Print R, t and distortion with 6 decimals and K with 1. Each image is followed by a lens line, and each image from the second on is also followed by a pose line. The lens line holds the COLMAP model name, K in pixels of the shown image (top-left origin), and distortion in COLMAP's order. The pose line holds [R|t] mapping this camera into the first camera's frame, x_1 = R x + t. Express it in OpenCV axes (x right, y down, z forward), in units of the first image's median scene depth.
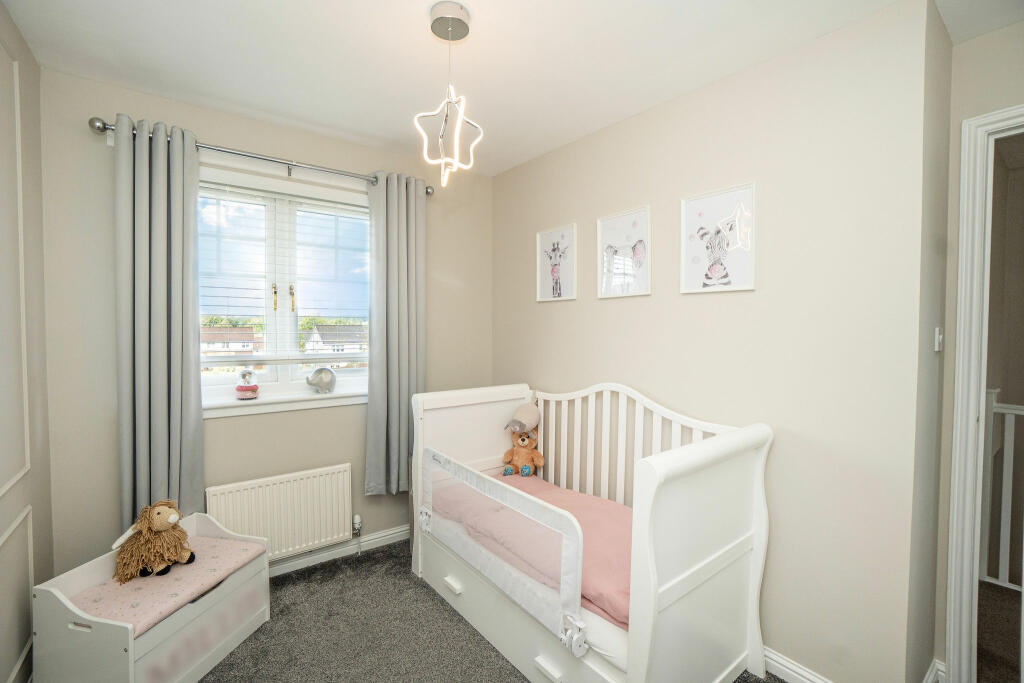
lens RADIAL K [[446.9, 0, 515.7], [0, 446.9, 344.0], [0, 0, 1]] dist [-0.036078, 0.001872]
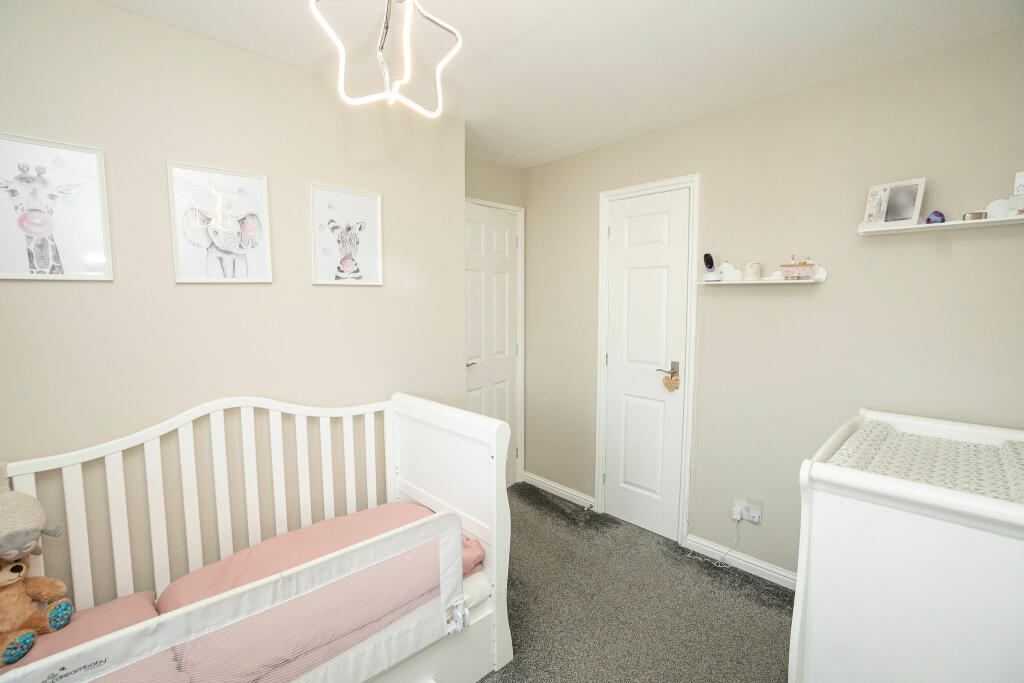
lens RADIAL K [[446.9, 0, 513.3], [0, 446.9, 340.5], [0, 0, 1]] dist [-0.036078, 0.001872]
pose [[-0.086309, -0.095718, 0.991660, -0.648412], [0.042698, 0.994104, 0.099670, -0.072854], [-0.995353, 0.050944, -0.081713, 0.687230]]
